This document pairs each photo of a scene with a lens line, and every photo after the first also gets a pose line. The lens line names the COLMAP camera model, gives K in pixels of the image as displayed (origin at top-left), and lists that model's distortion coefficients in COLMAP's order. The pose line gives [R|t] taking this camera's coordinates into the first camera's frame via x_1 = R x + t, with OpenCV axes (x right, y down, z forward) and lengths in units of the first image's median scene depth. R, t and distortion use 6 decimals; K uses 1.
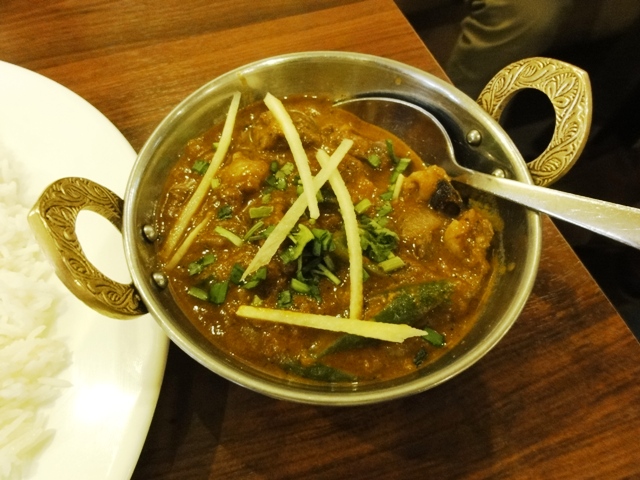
lens RADIAL K [[456.8, 0, 320.2], [0, 456.8, 239.4], [0, 0, 1]] dist [0.005053, -0.005112]
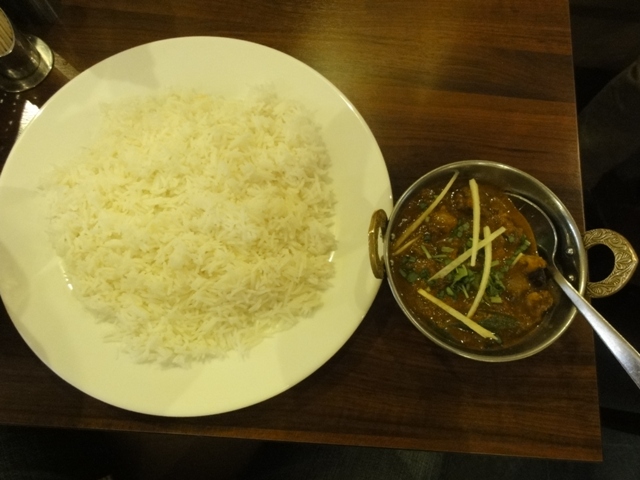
lens RADIAL K [[456.8, 0, 319.3], [0, 456.8, 240.1], [0, 0, 1]] dist [0.005053, -0.005112]
pose [[0.907374, 0.412393, -0.081263, -0.487556], [-0.381316, 0.888974, 0.253622, -0.388664], [0.176832, -0.199143, 0.963884, -1.020276]]
